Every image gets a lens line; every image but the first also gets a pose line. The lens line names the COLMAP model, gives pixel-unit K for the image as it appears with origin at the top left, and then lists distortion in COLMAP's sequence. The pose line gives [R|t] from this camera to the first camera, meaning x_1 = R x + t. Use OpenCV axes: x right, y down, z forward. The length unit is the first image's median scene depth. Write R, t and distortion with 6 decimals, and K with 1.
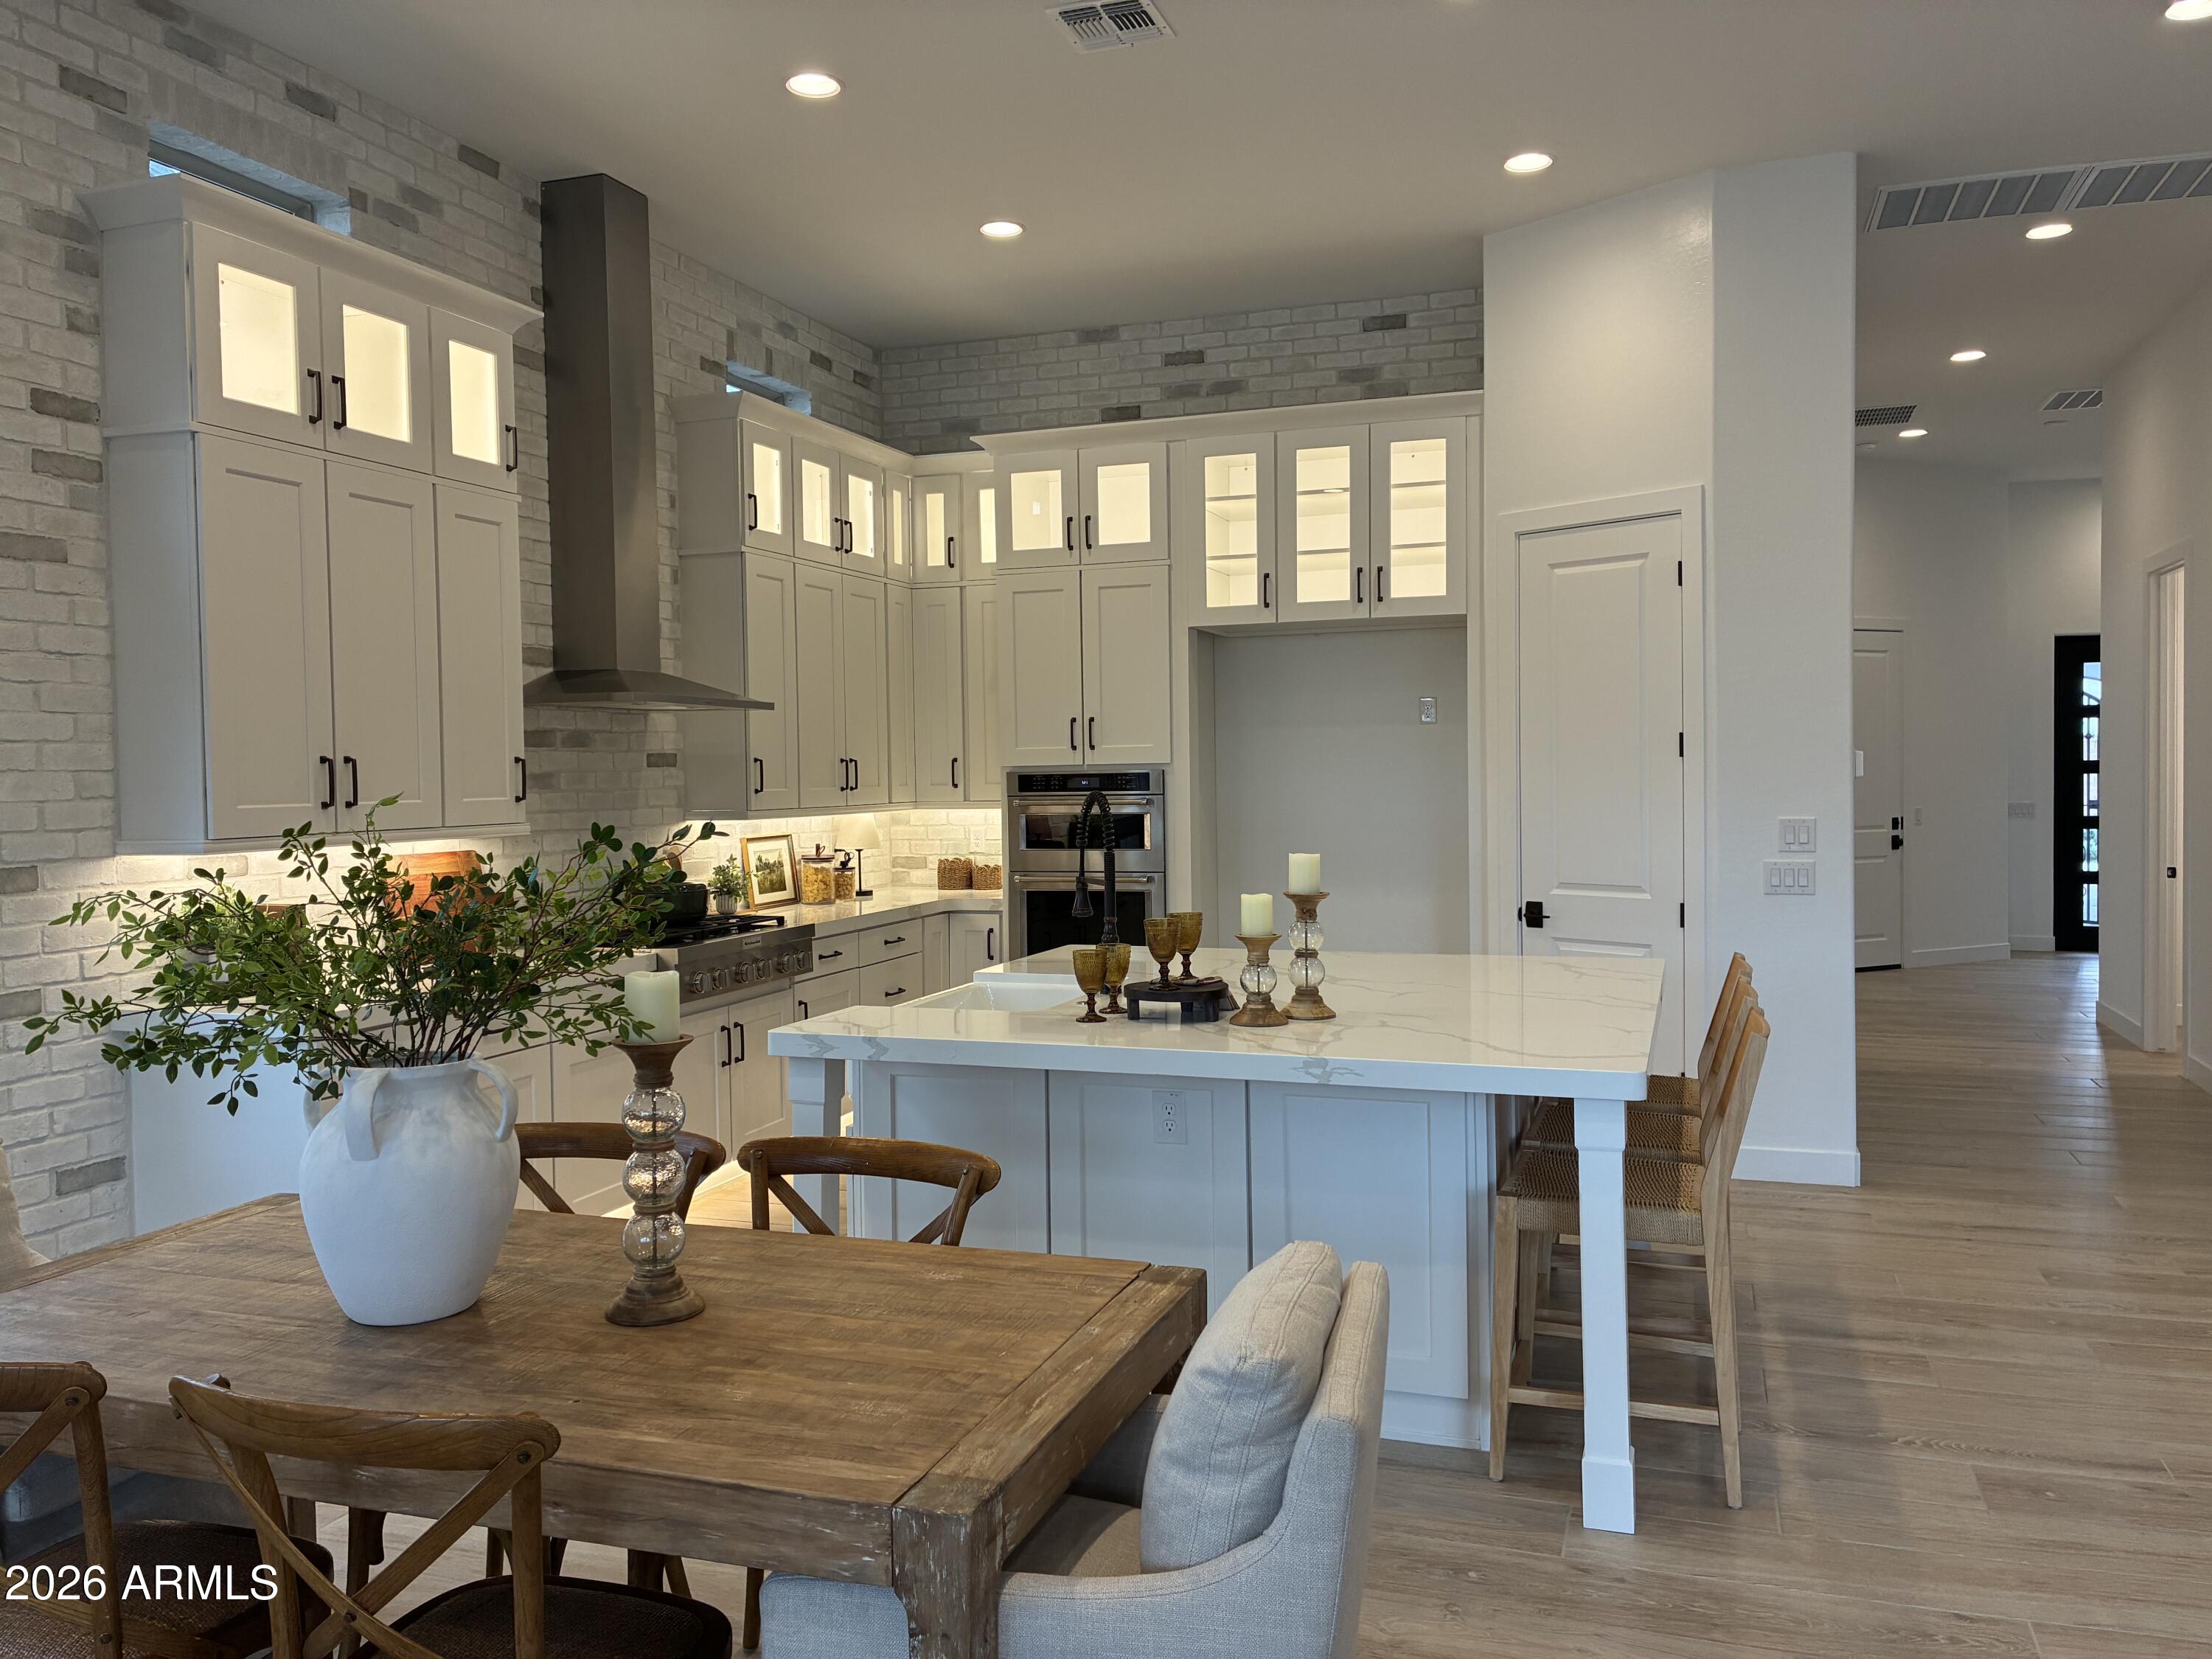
lens RADIAL K [[1679.1, 0, 1114.8], [0, 1679.1, 828.1], [0, 0, 1]] dist [0.007313, -0.025916]
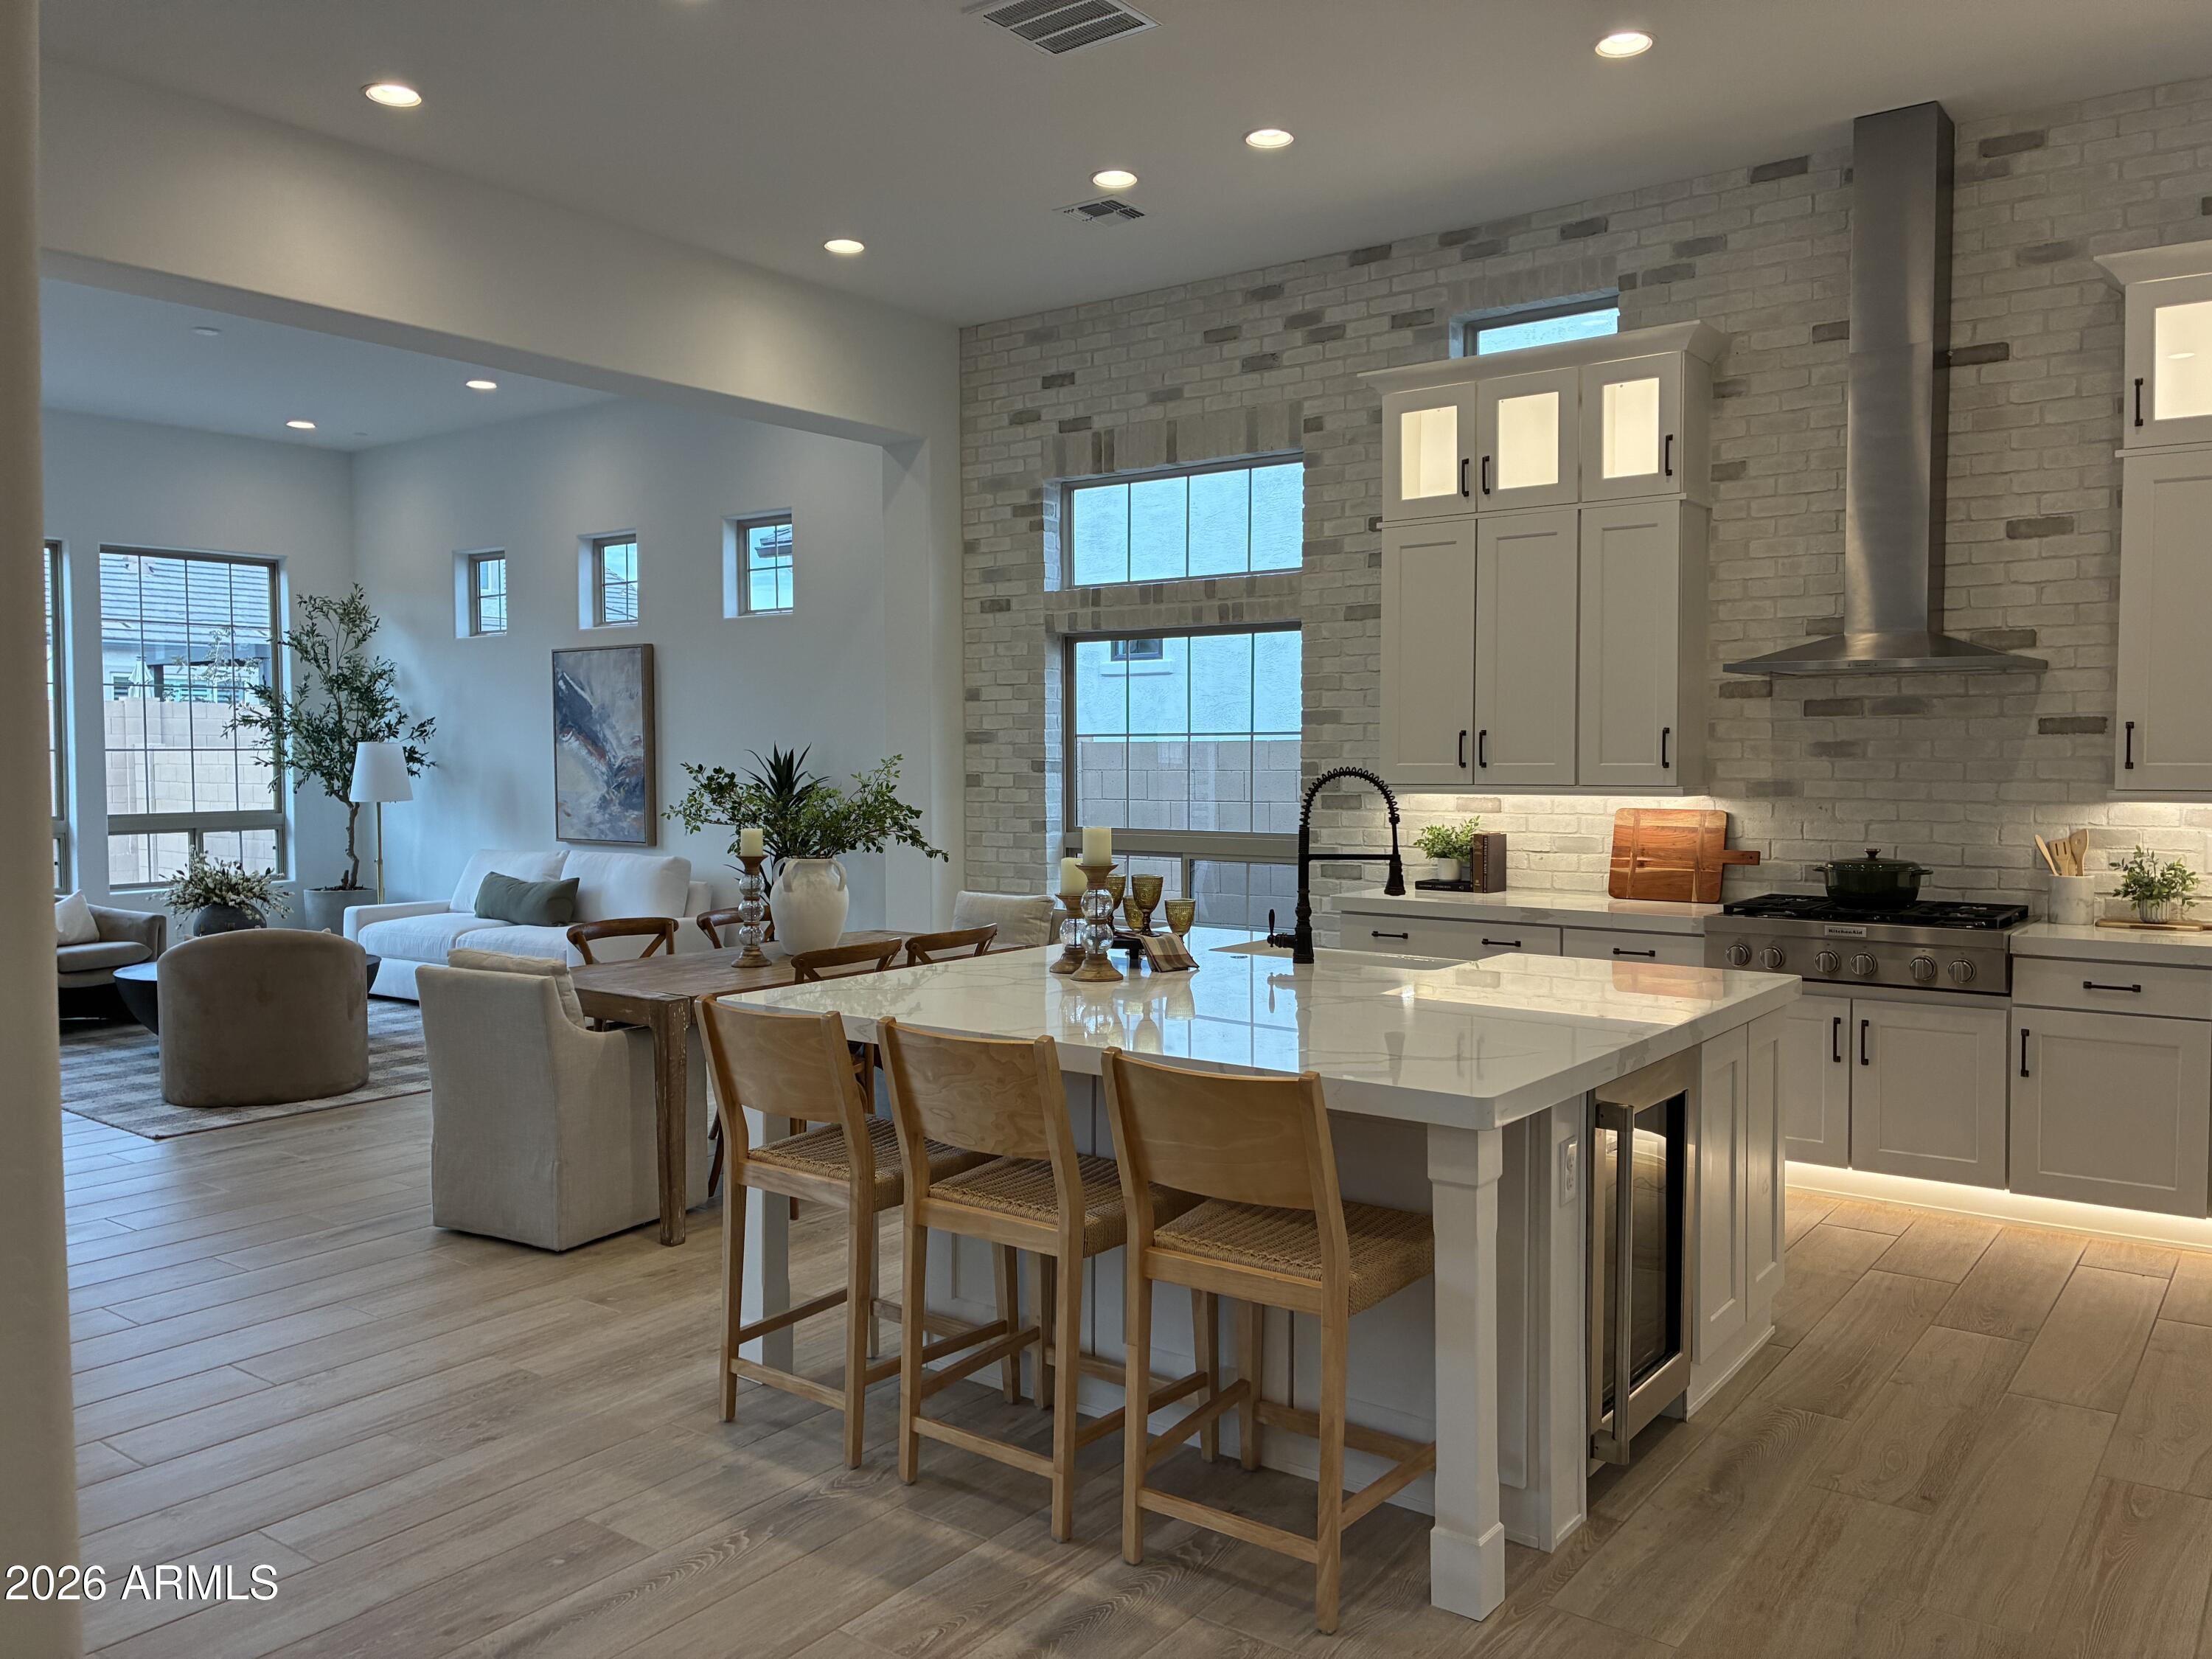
lens RADIAL K [[1679.1, 0, 1114.5], [0, 1679.1, 825.9], [0, 0, 1]] dist [0.007313, -0.025916]
pose [[-0.307212, 0.054661, -0.950070, 1.022121], [-0.025639, 0.997511, 0.065682, -0.050137], [0.951296, 0.044537, -0.305046, 1.210438]]
